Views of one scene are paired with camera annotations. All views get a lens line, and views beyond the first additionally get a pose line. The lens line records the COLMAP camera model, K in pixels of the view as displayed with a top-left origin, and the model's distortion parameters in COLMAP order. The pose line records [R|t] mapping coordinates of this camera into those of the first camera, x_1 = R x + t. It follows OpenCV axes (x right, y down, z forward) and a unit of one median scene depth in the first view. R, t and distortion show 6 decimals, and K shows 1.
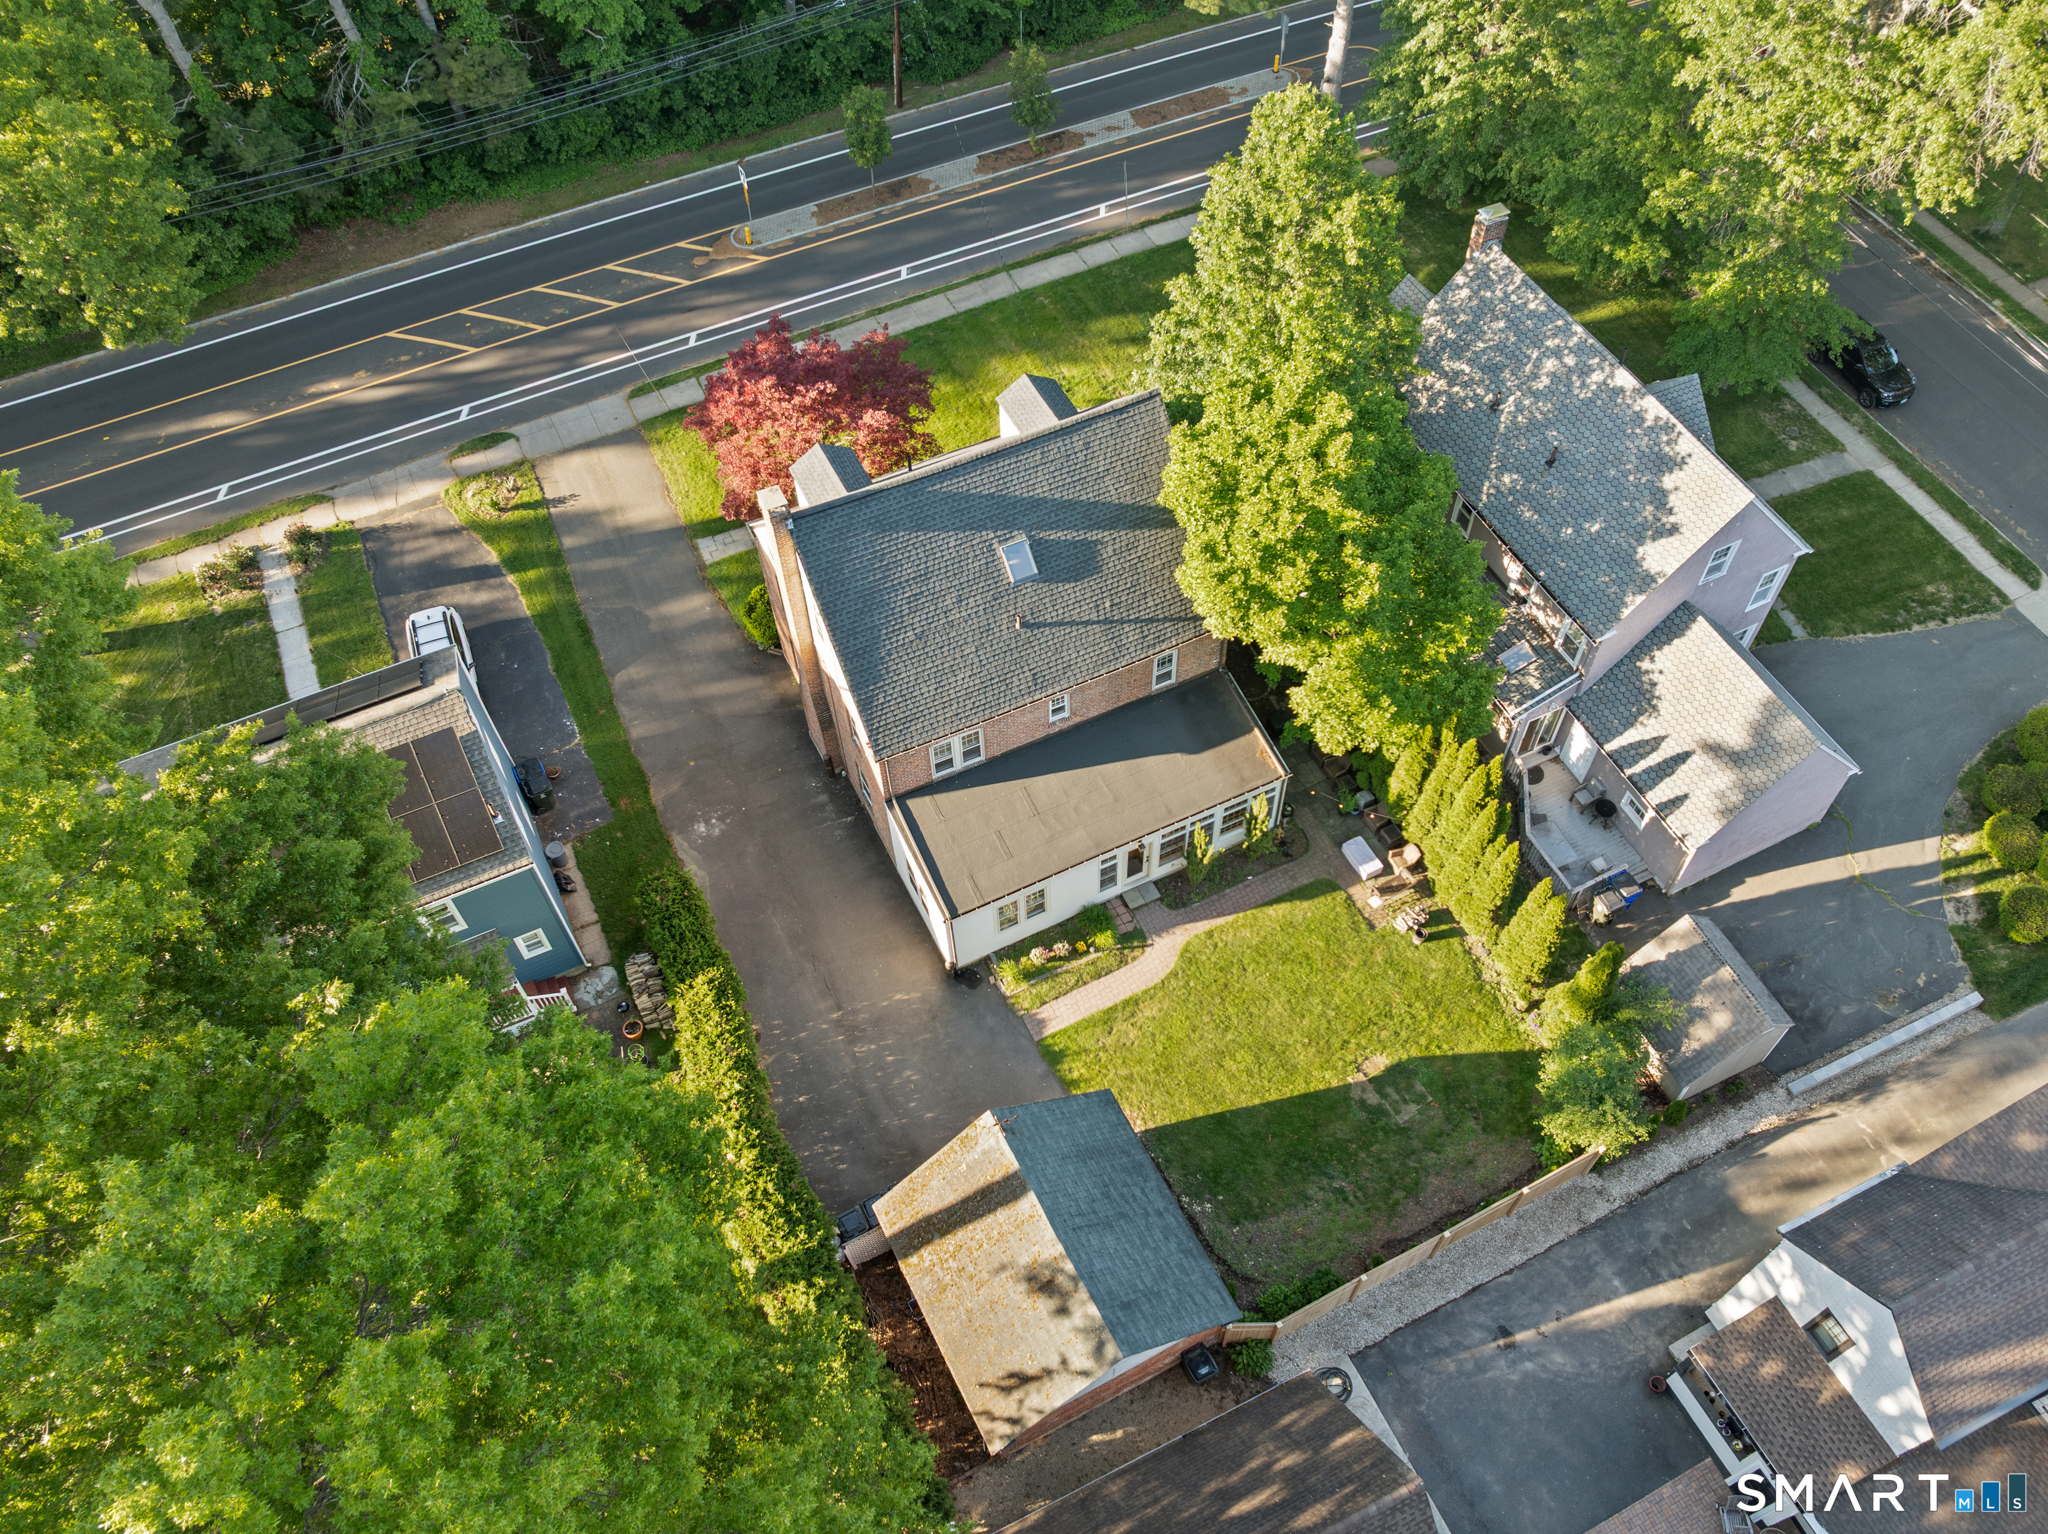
lens RADIAL K [[1583.0, 0, 1038.6], [0, 1583.0, 776.7], [0, 0, 1]] dist [0.004882, 0.002220]
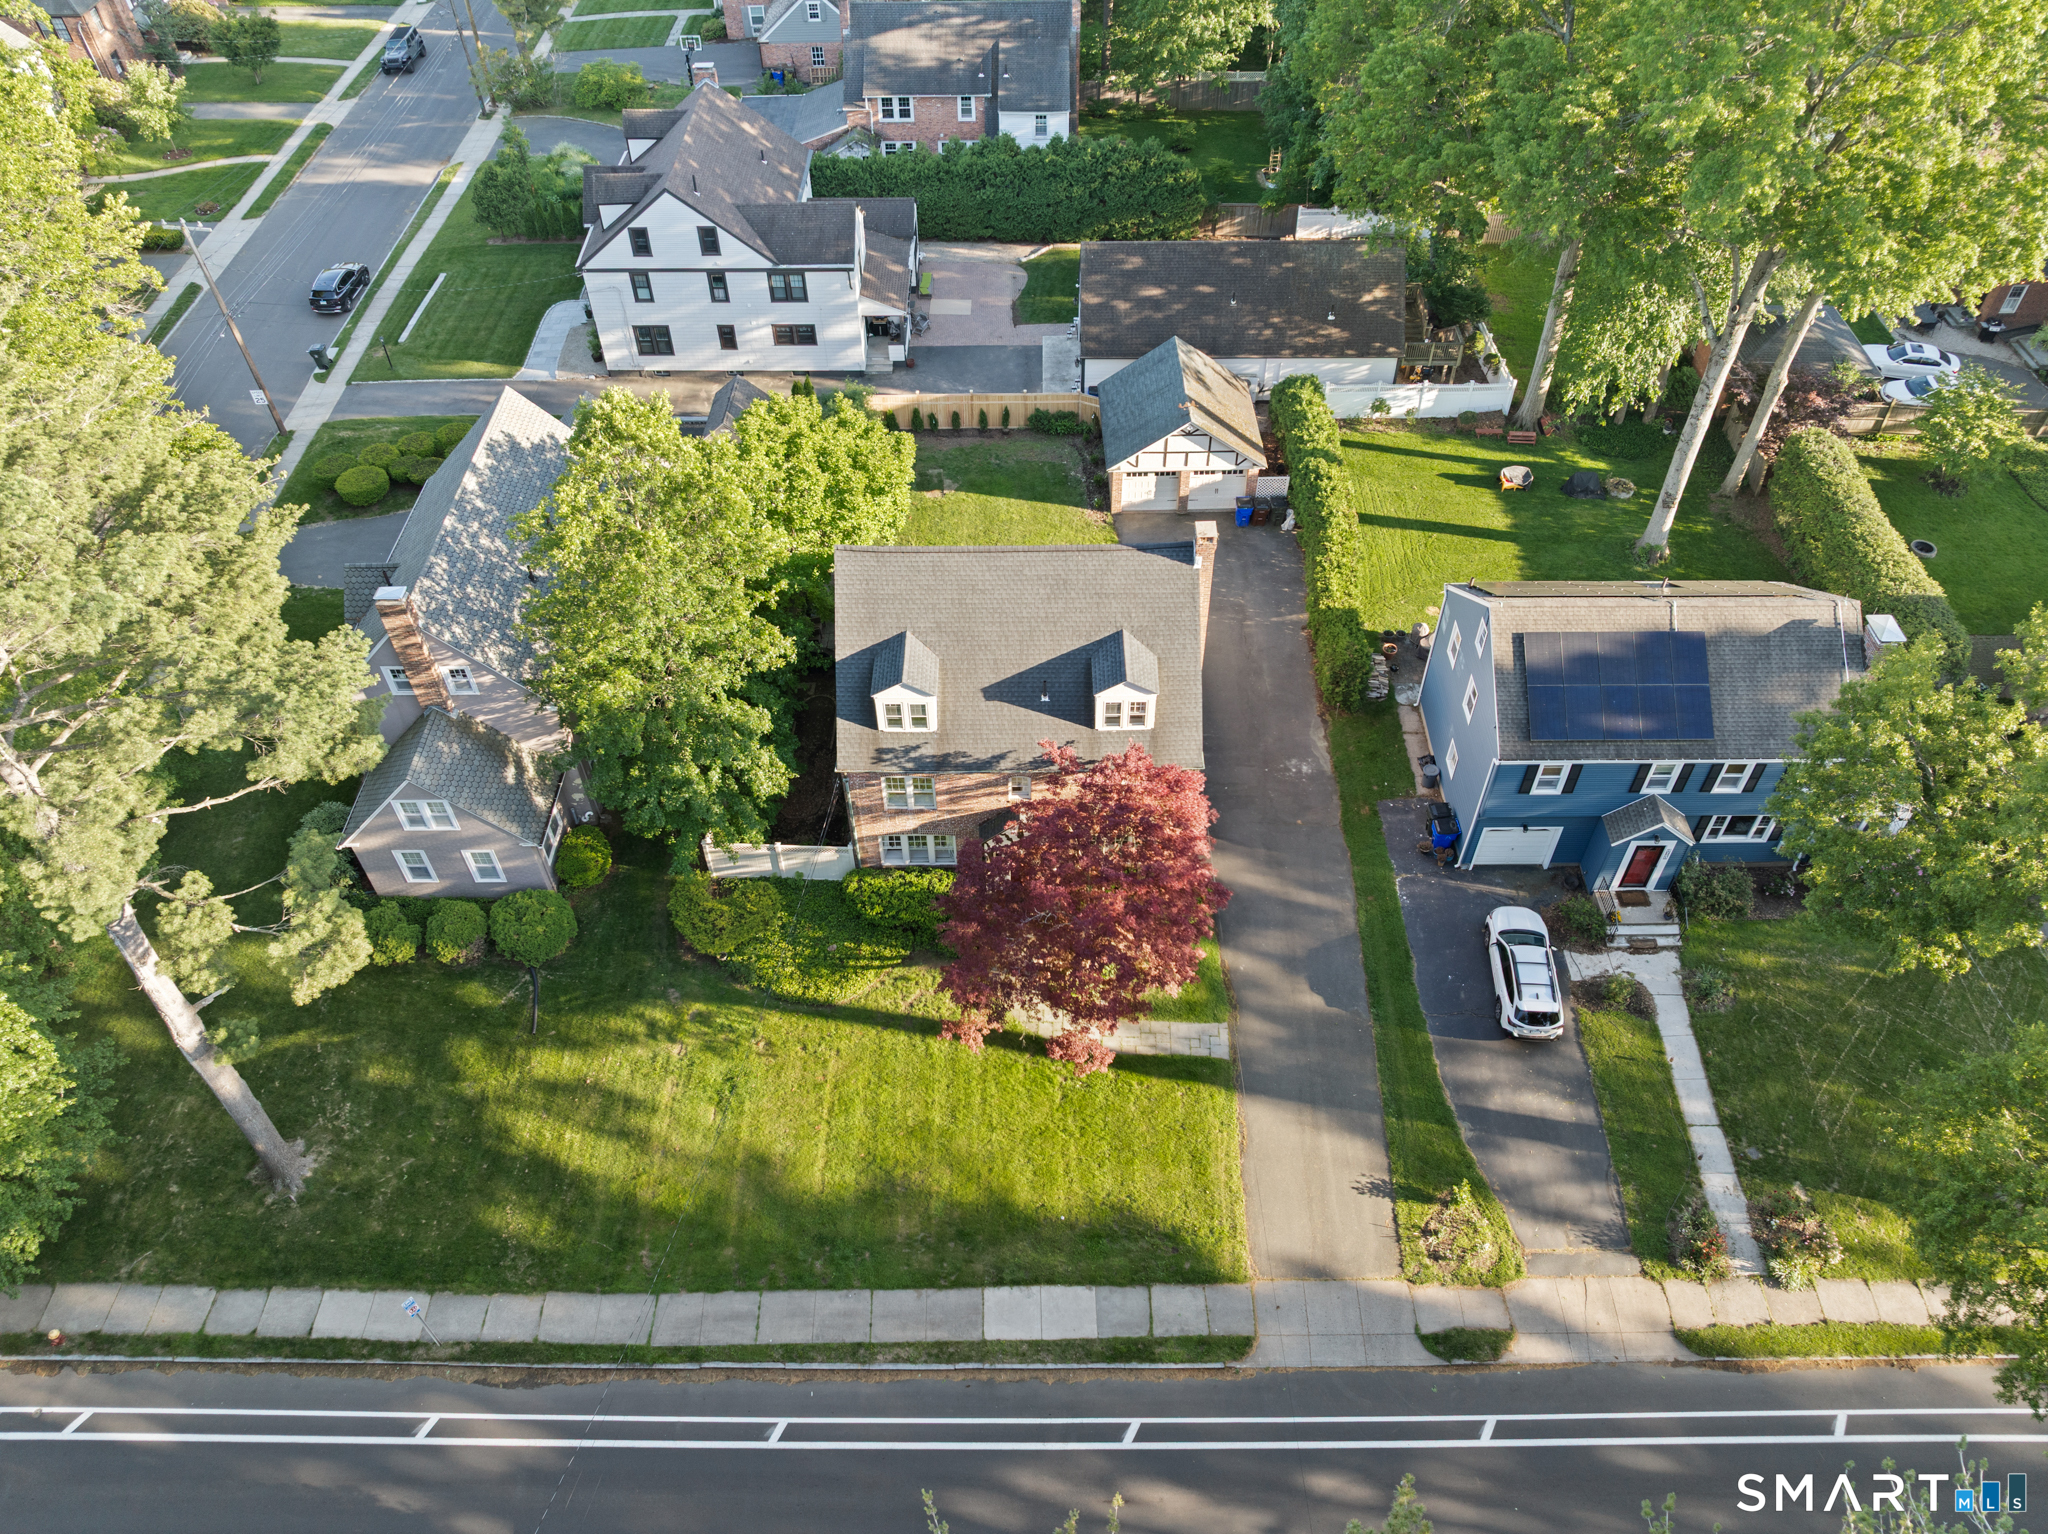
lens RADIAL K [[1455.8, 0, 1030.5], [0, 1455.8, 770.2], [0, 0, 1]] dist [-0.040271, 0.012065]
pose [[-0.896941, -0.308039, 0.317188, -0.321138], [0.374882, -0.149451, 0.914947, -0.891096], [-0.234435, 0.939562, 0.249527, 0.684458]]
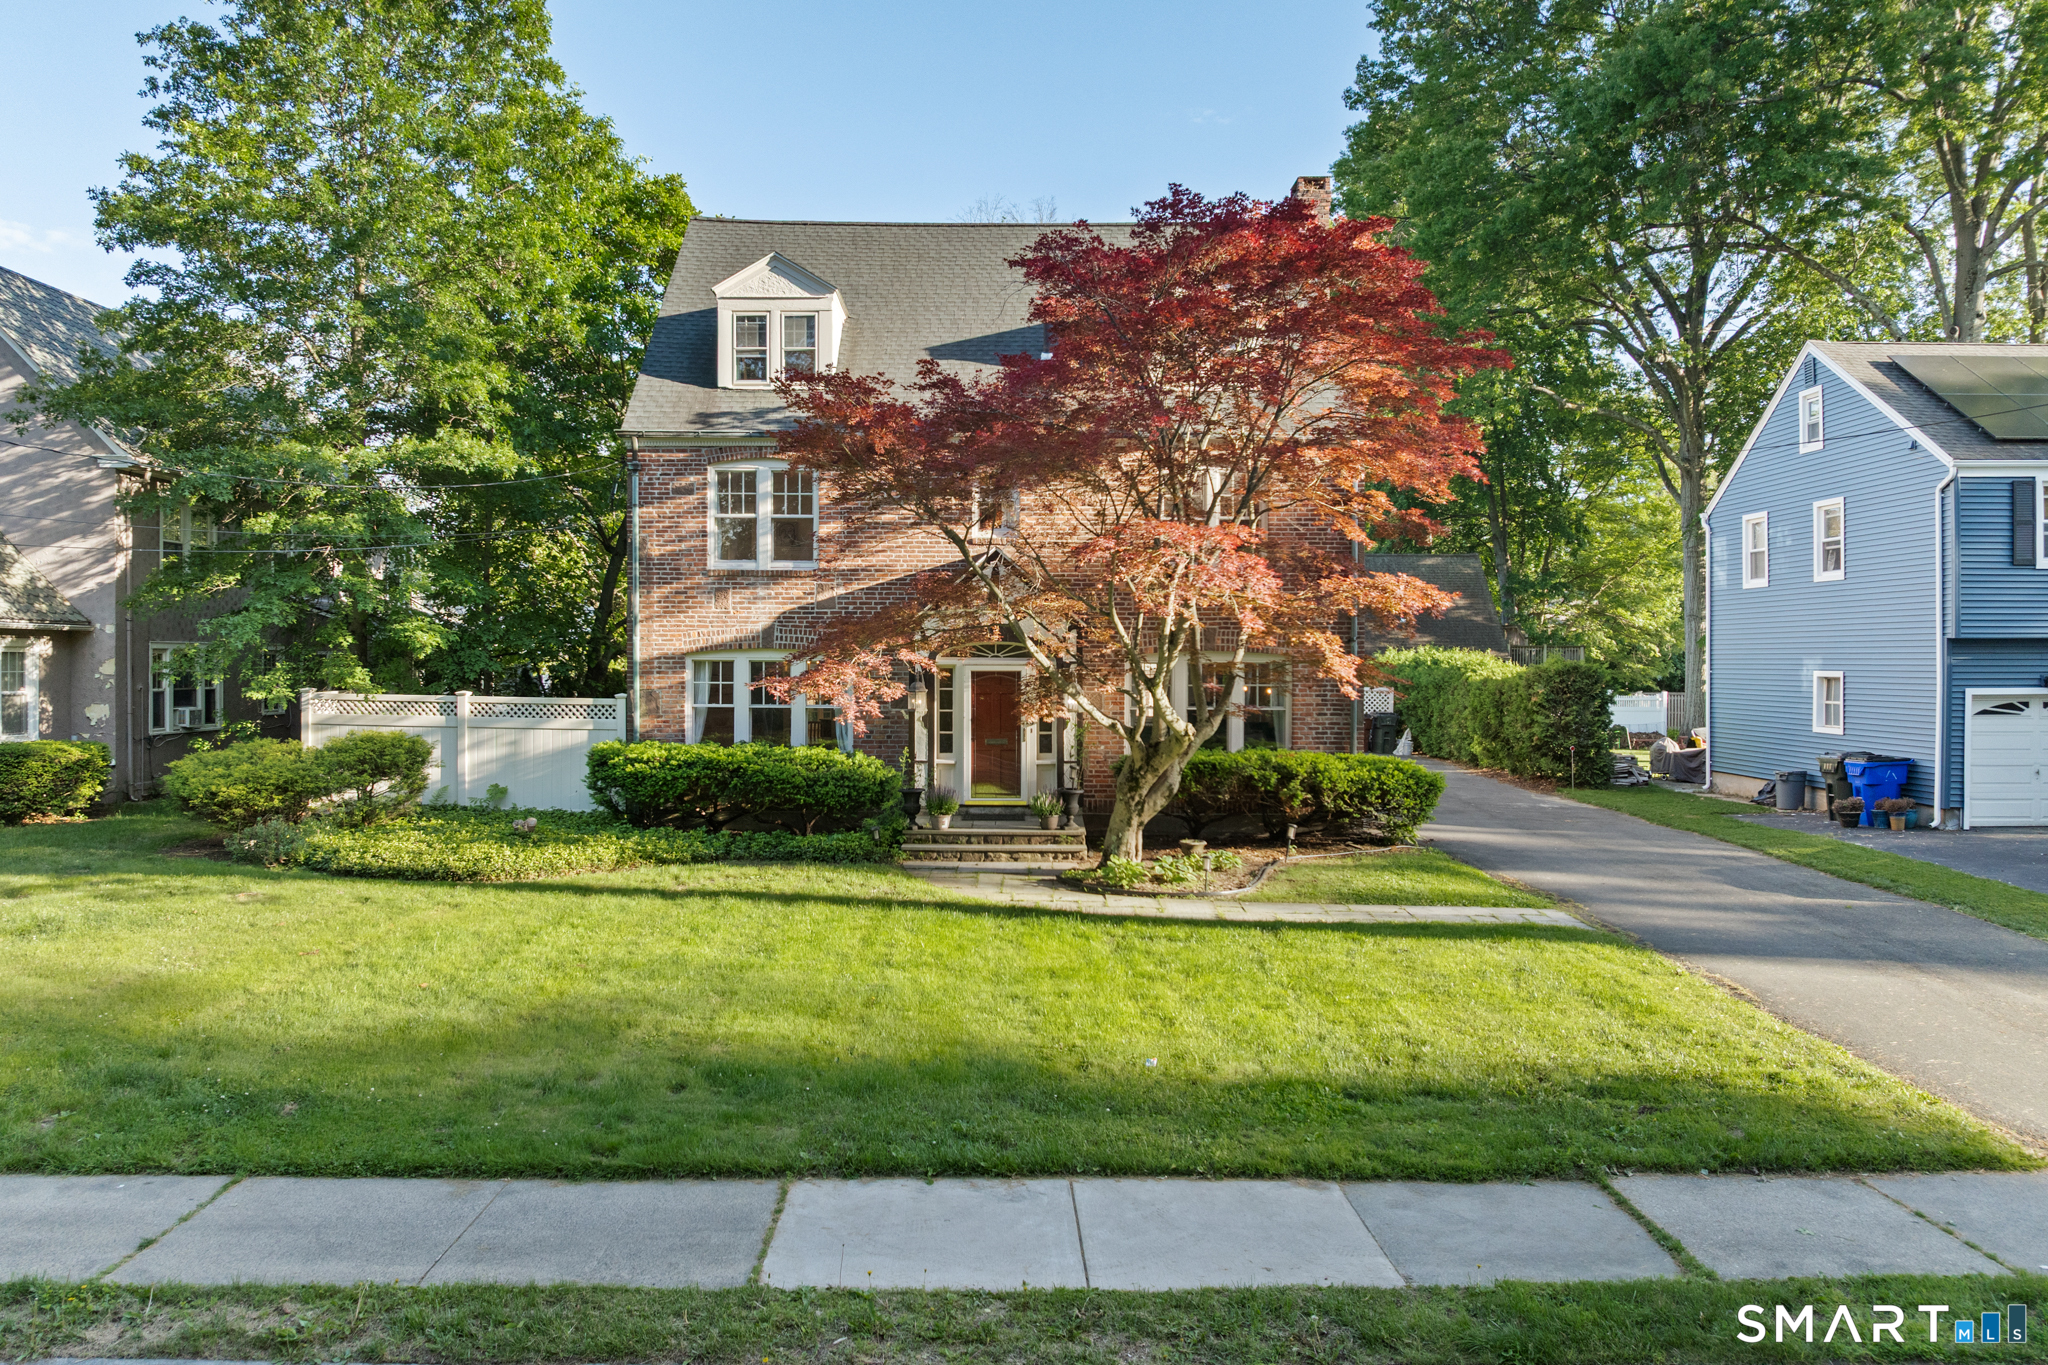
lens RADIAL K [[1473.8, 0, 1031.2], [0, 1473.8, 682.9], [0, 0, 1]] dist [-0.036481, -0.002129]
pose [[-0.903871, 0.012606, 0.427619, -0.238805], [0.357227, 0.572216, 0.738213, -0.420160], [-0.235385, 0.820006, -0.521713, 1.131012]]
